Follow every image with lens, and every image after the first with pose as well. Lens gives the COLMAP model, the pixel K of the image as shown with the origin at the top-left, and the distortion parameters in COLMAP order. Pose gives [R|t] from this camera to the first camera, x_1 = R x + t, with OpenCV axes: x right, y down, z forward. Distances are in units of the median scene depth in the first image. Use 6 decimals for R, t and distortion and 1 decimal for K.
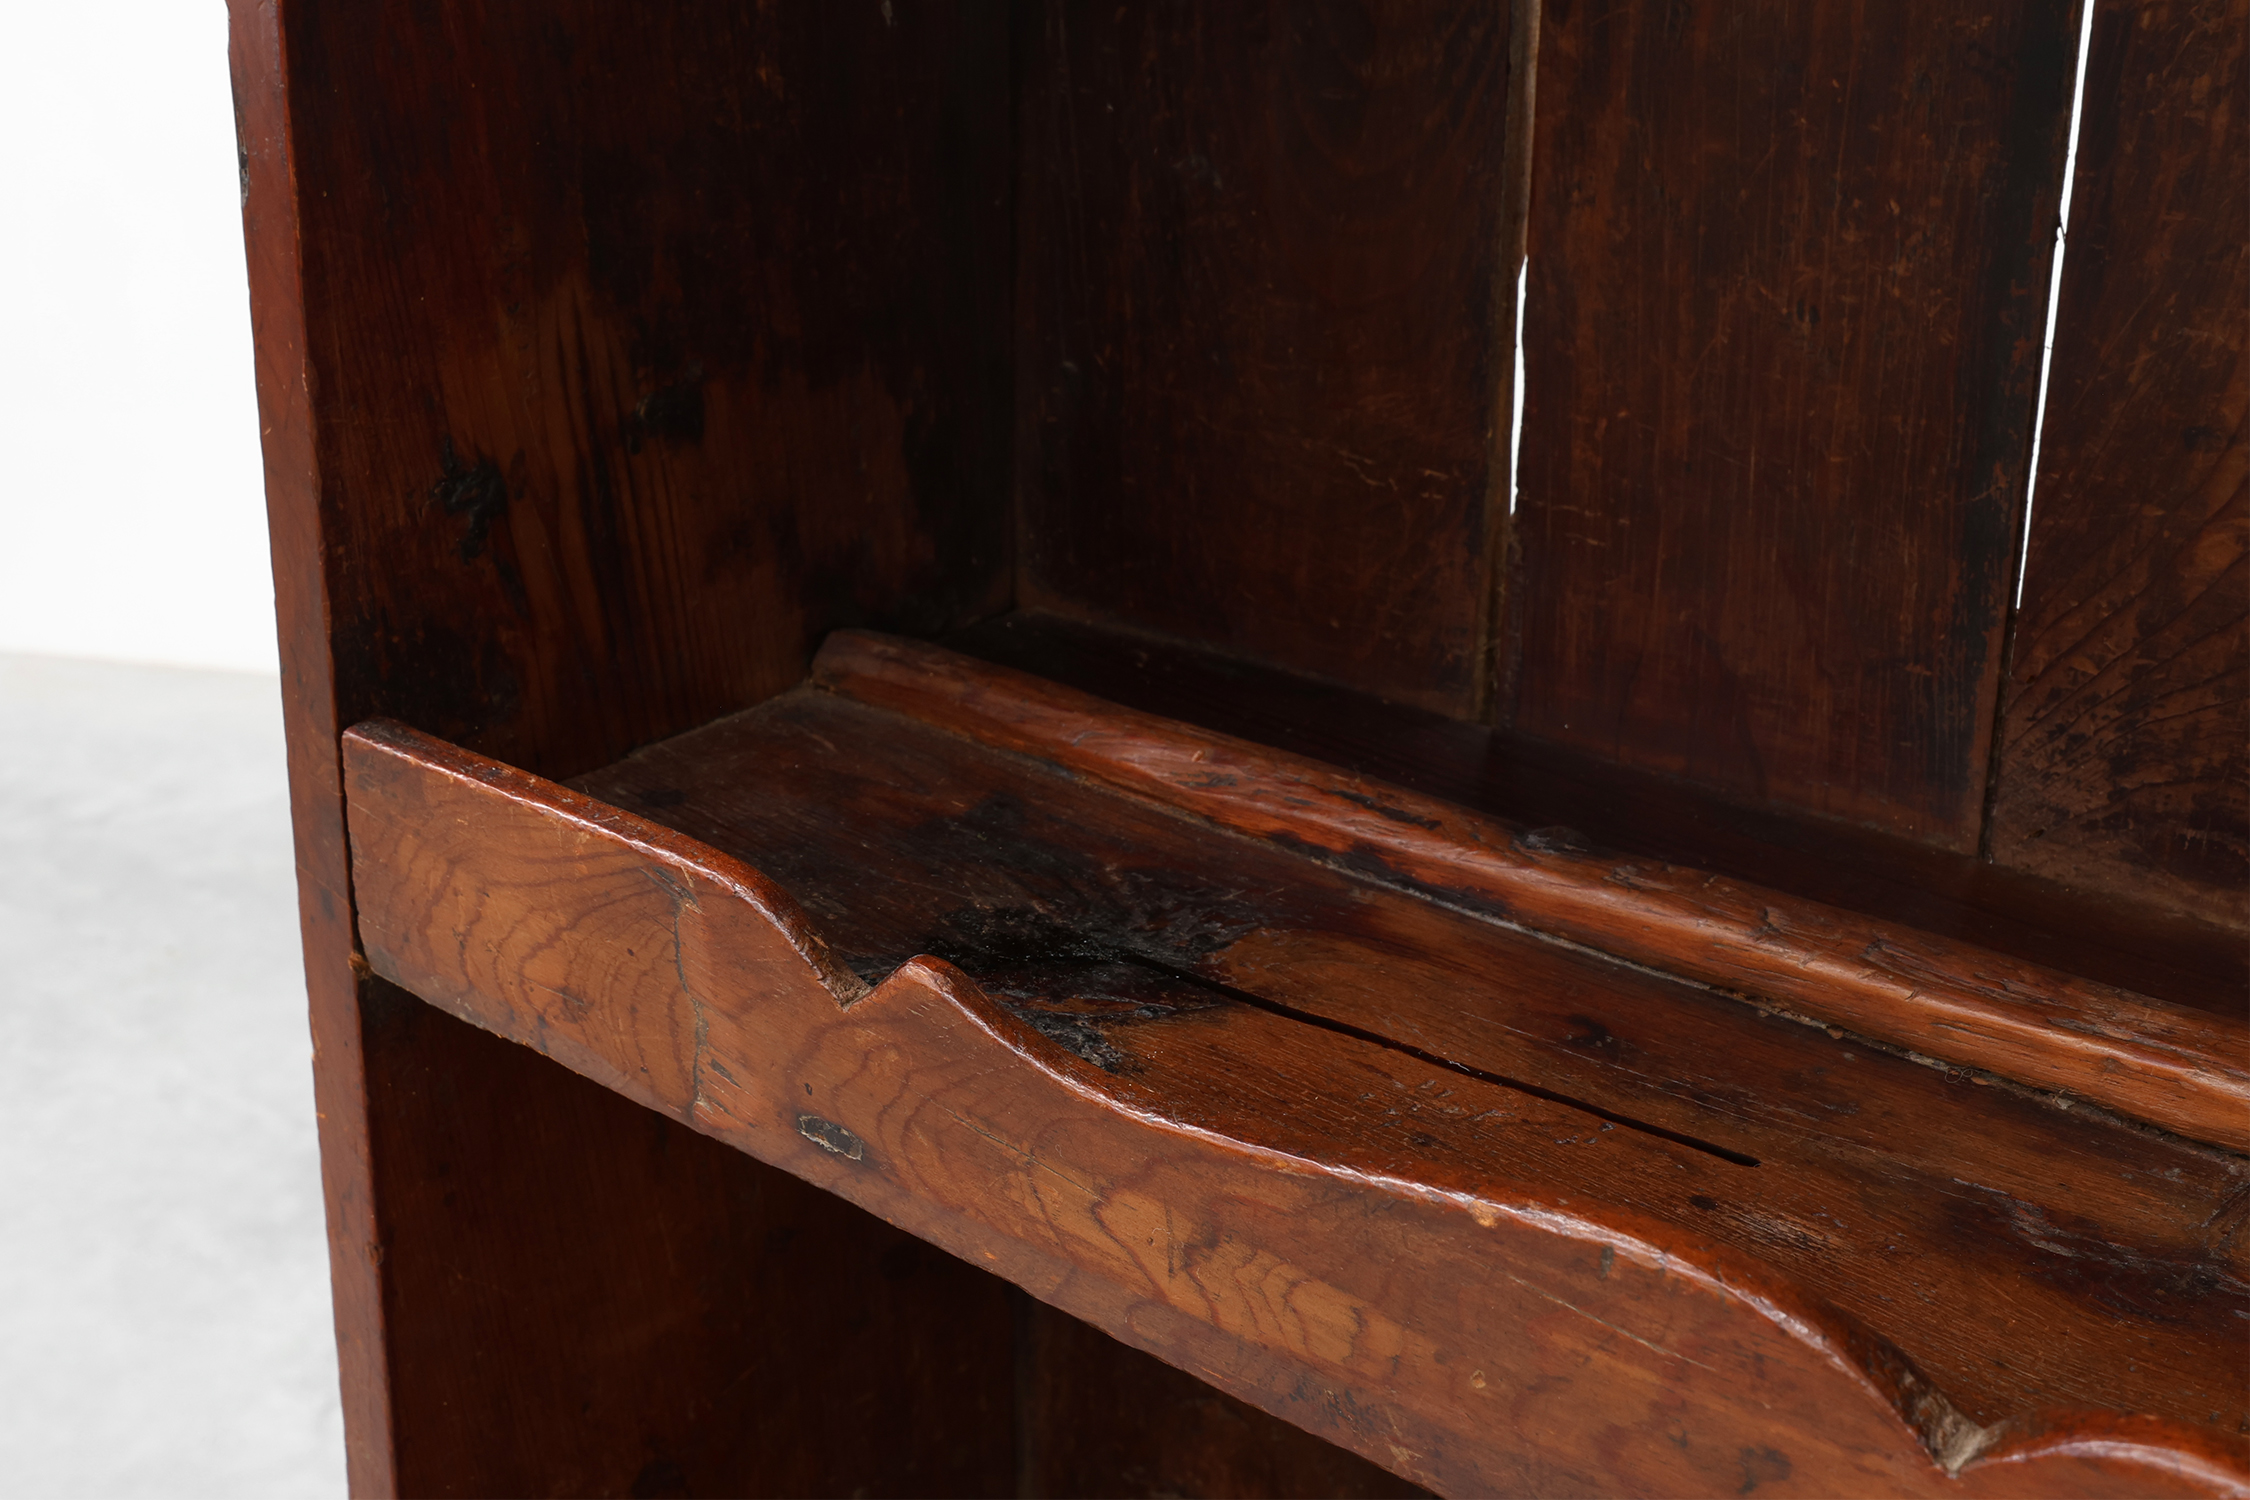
lens RADIAL K [[2586.5, 0, 896.2], [0, 2586.5, 557.4], [0, 0, 1]] dist [-0.001199, 0.022364]
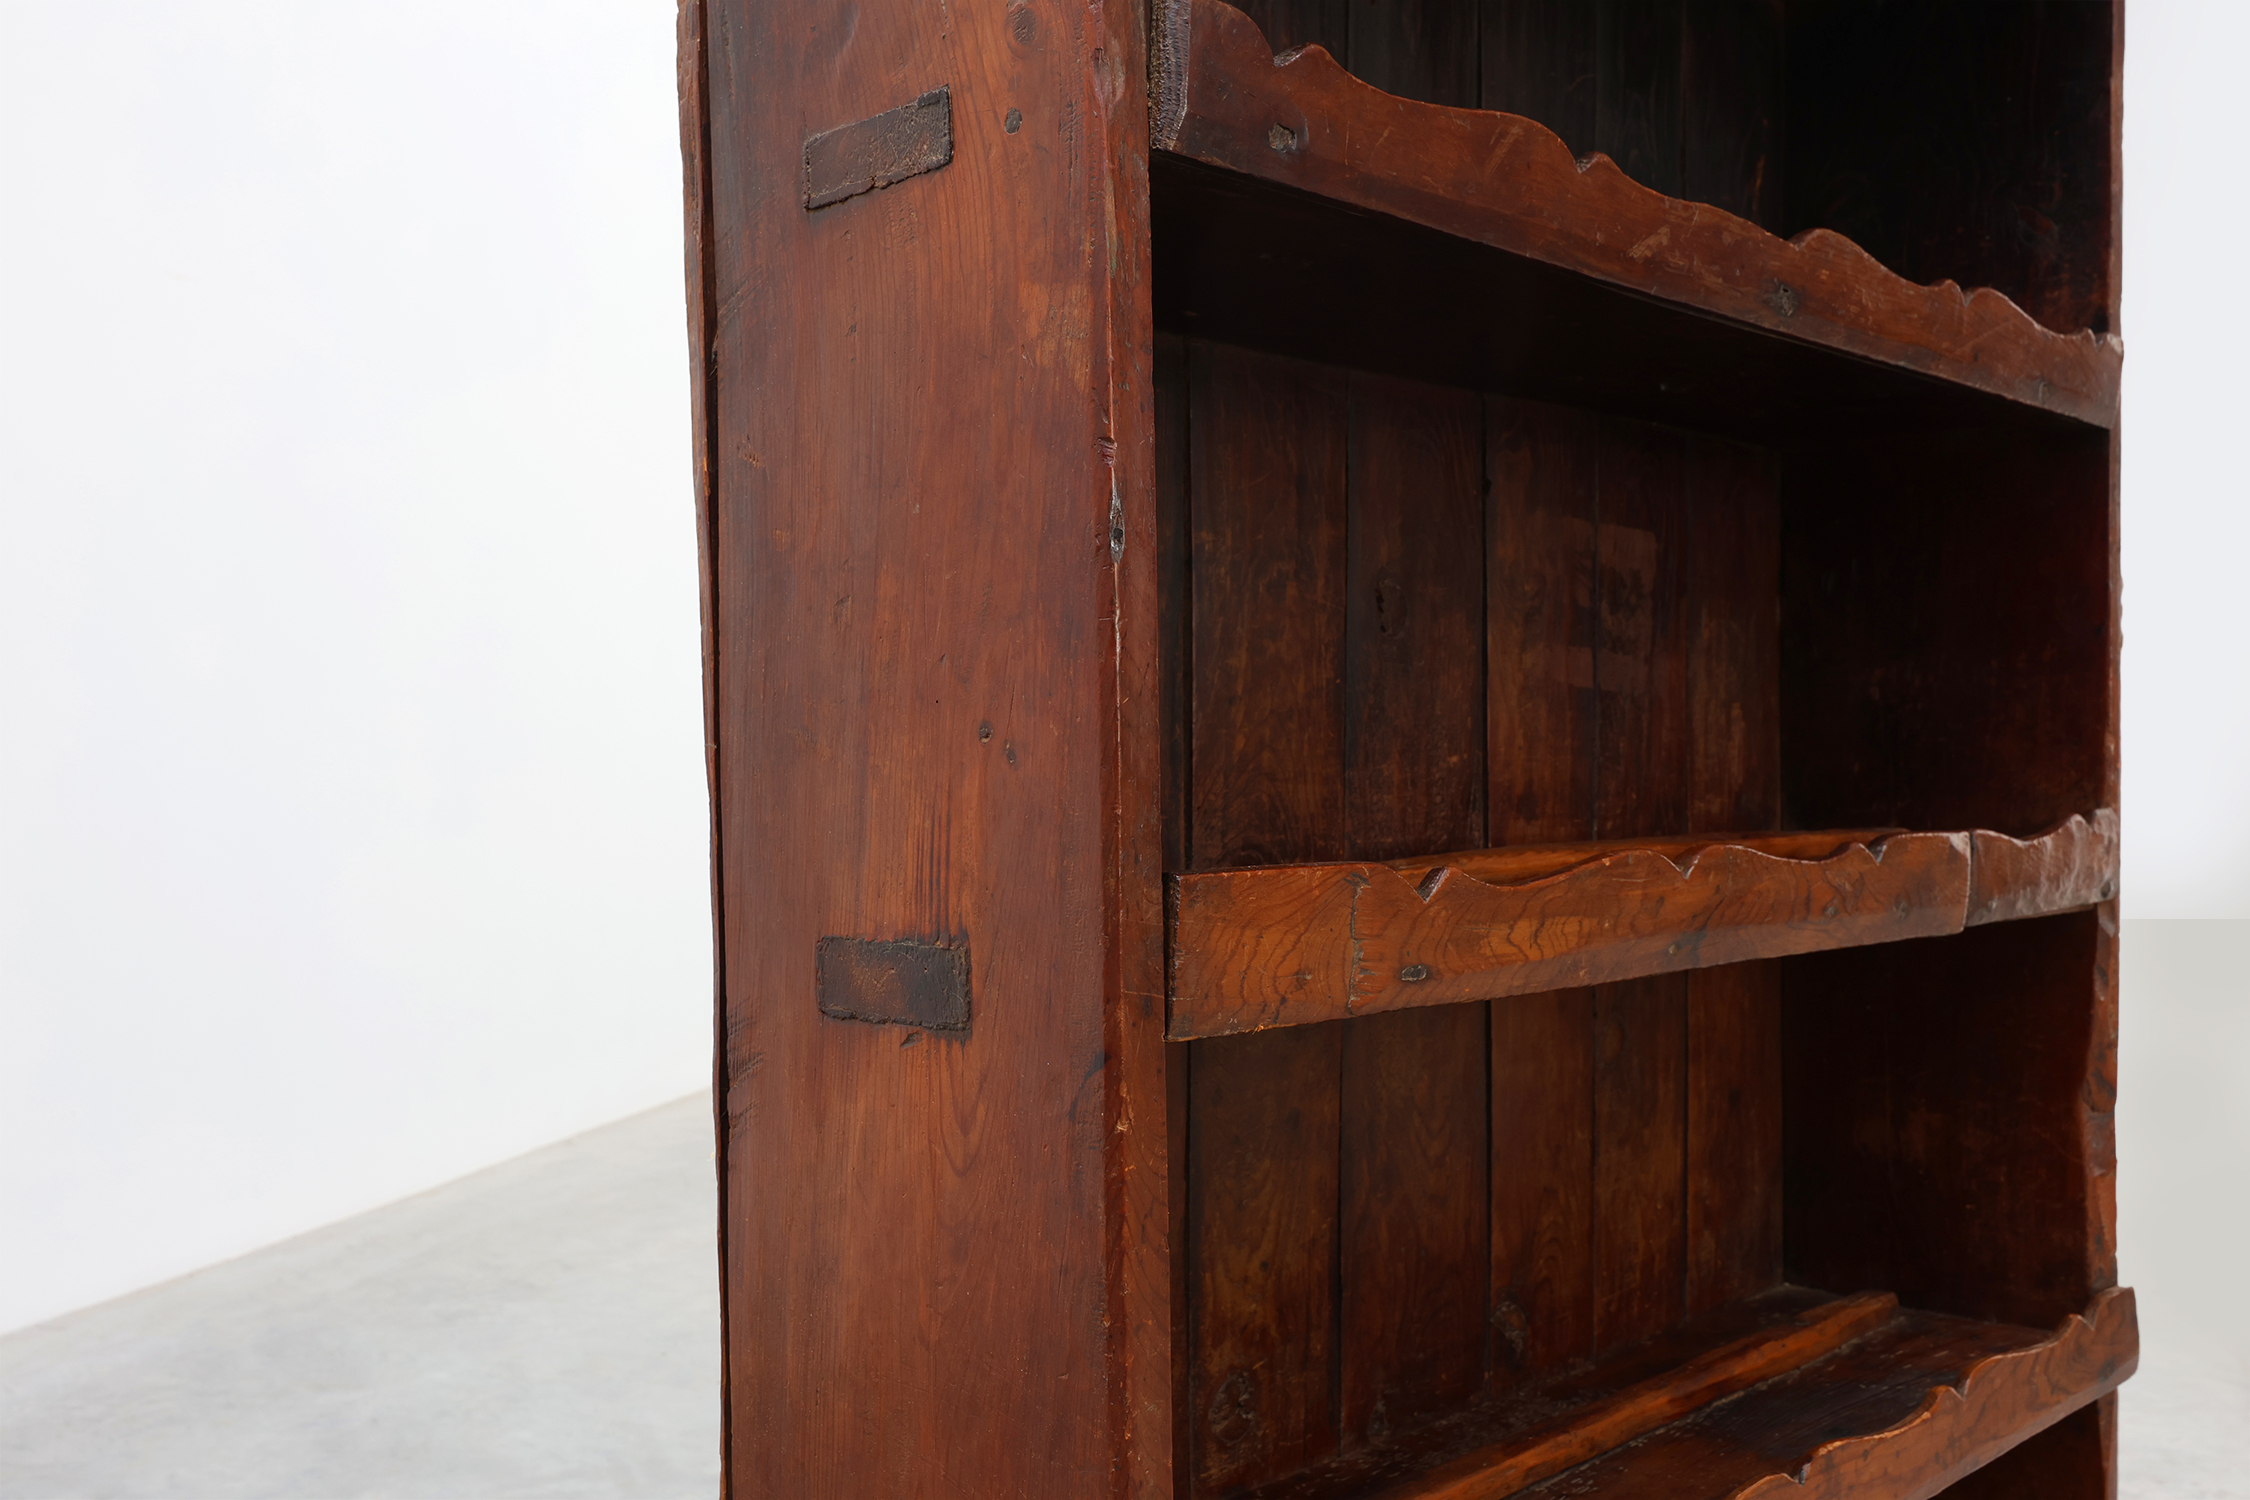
lens RADIAL K [[2089.2, 0, 964.7], [0, 2089.2, 799.6], [0, 0, 1]] dist [-0.007953, -0.010386]
pose [[0.105398, -0.021329, 0.994201, -1.675408], [0.286774, 0.957948, -0.009851, -0.006109], [-0.952183, 0.286149, 0.107083, 1.049028]]
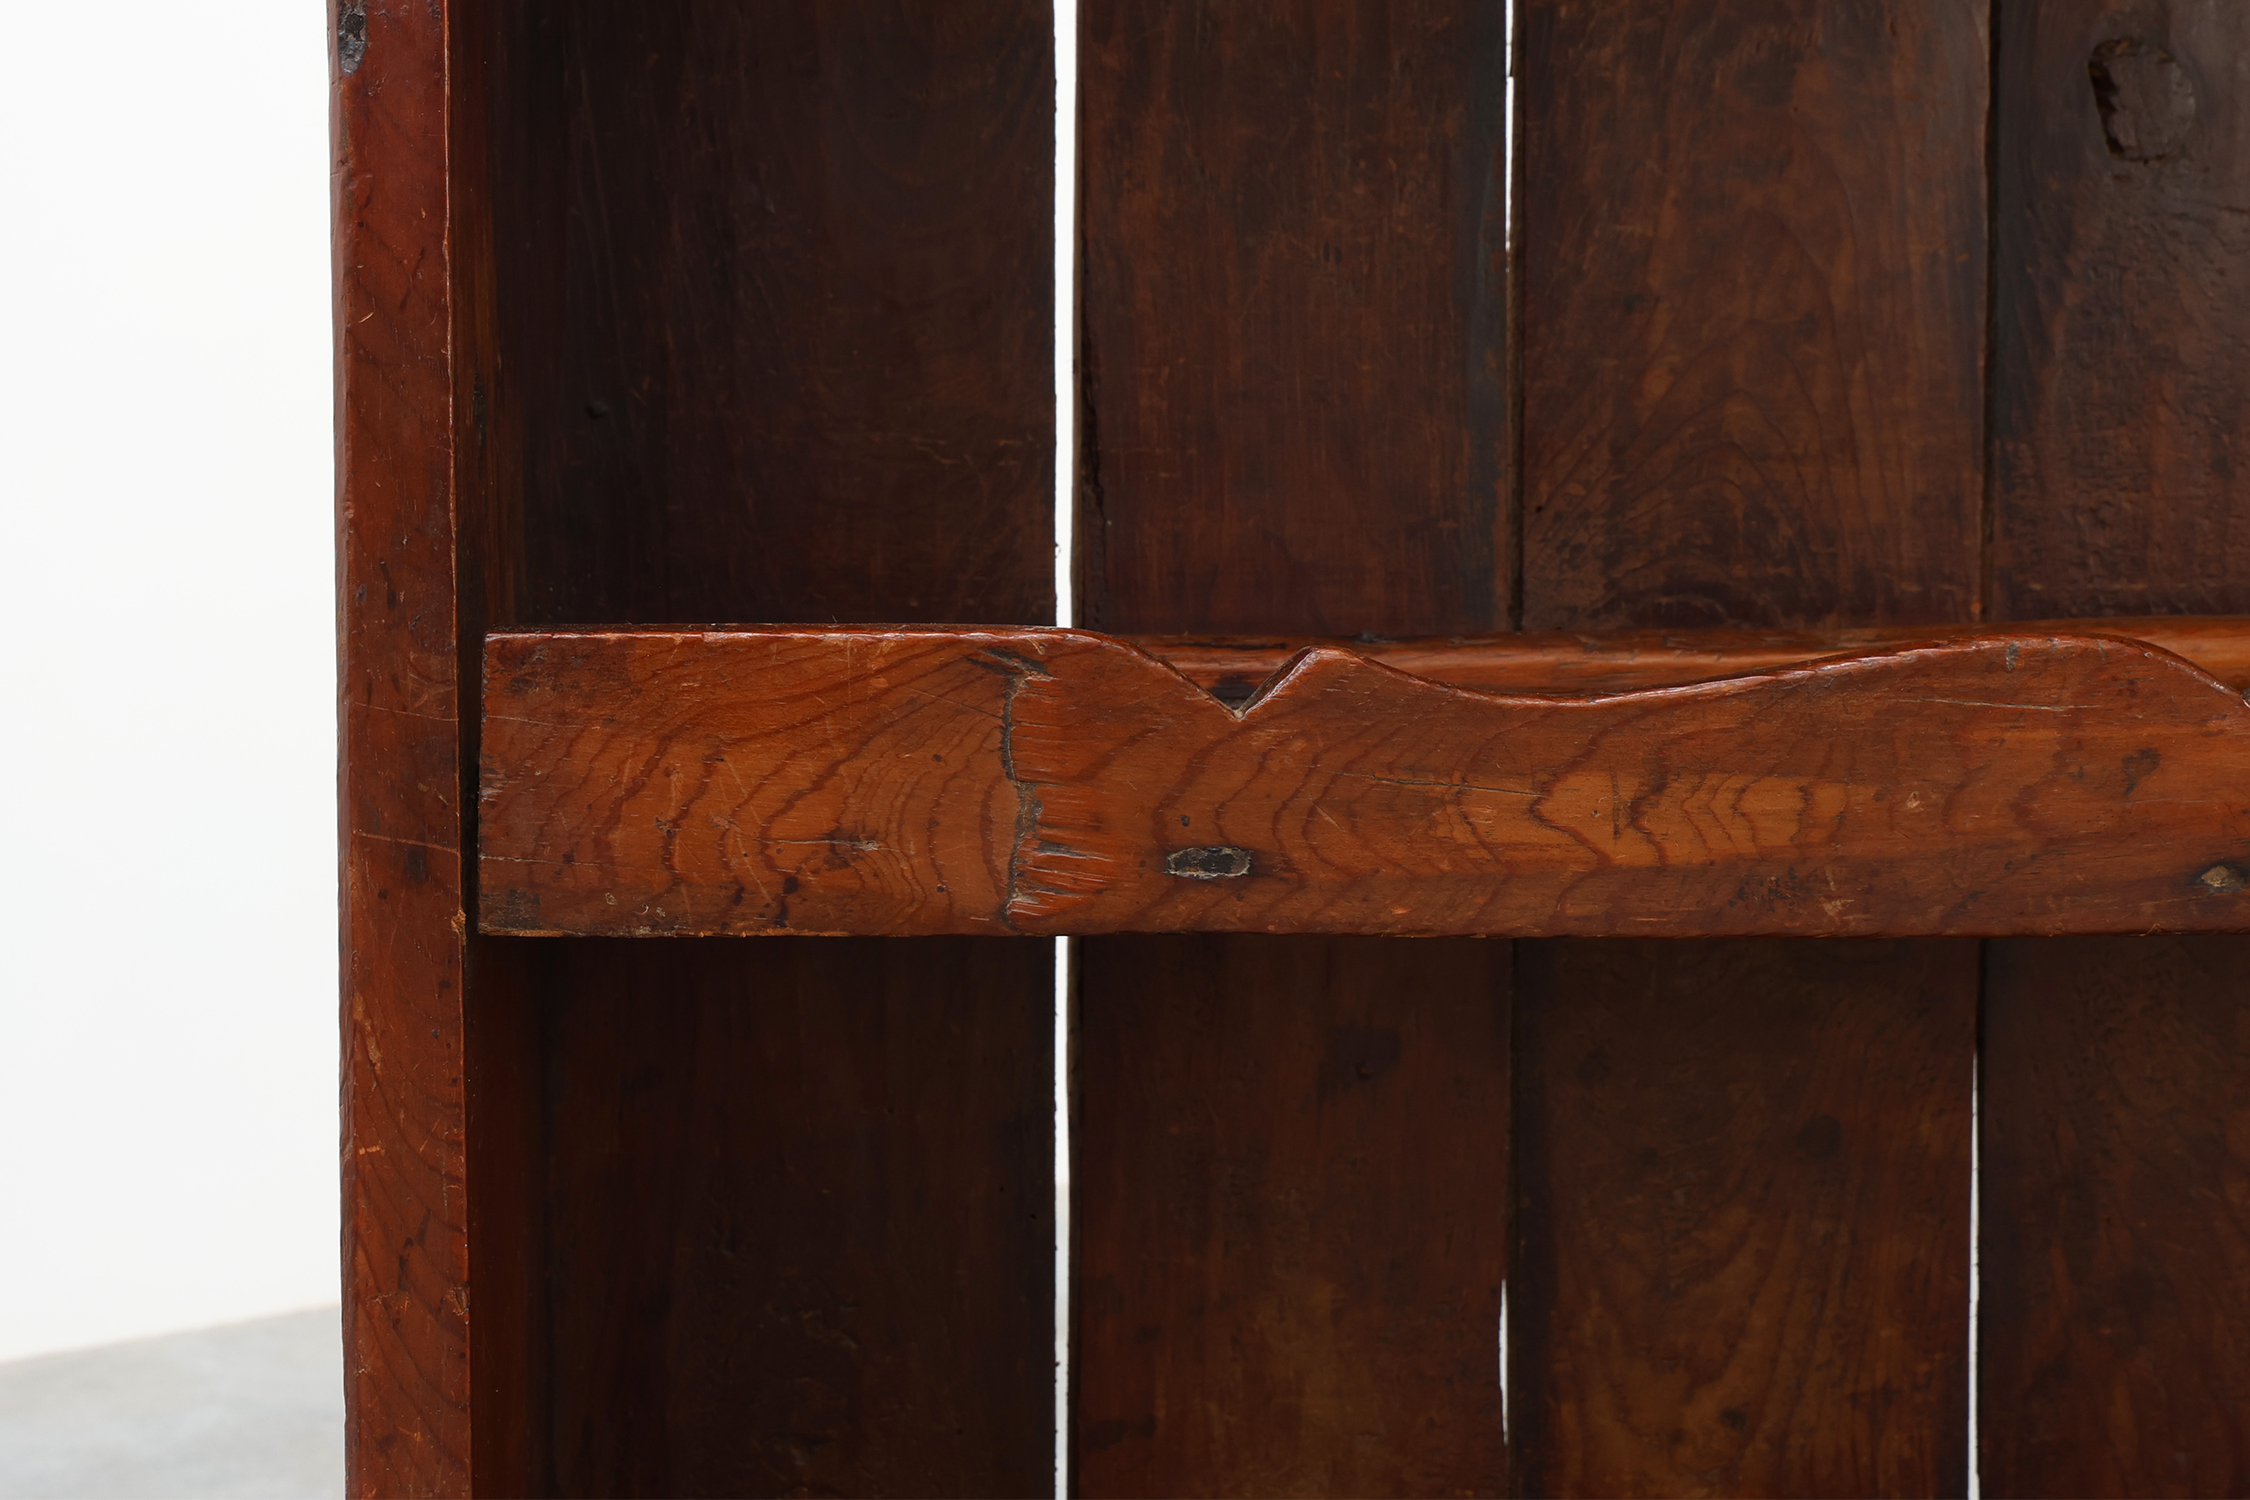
lens RADIAL K [[2930.8, 0, 724.4], [0, 2930.8, 409.1], [0, 0, 1]] dist [0.003470, -0.009997]
pose [[0.741553, -0.004476, 0.670879, -0.908712], [0.192556, 0.959325, -0.206441, 0.237336], [-0.642667, 0.282268, 0.712253, 0.203125]]
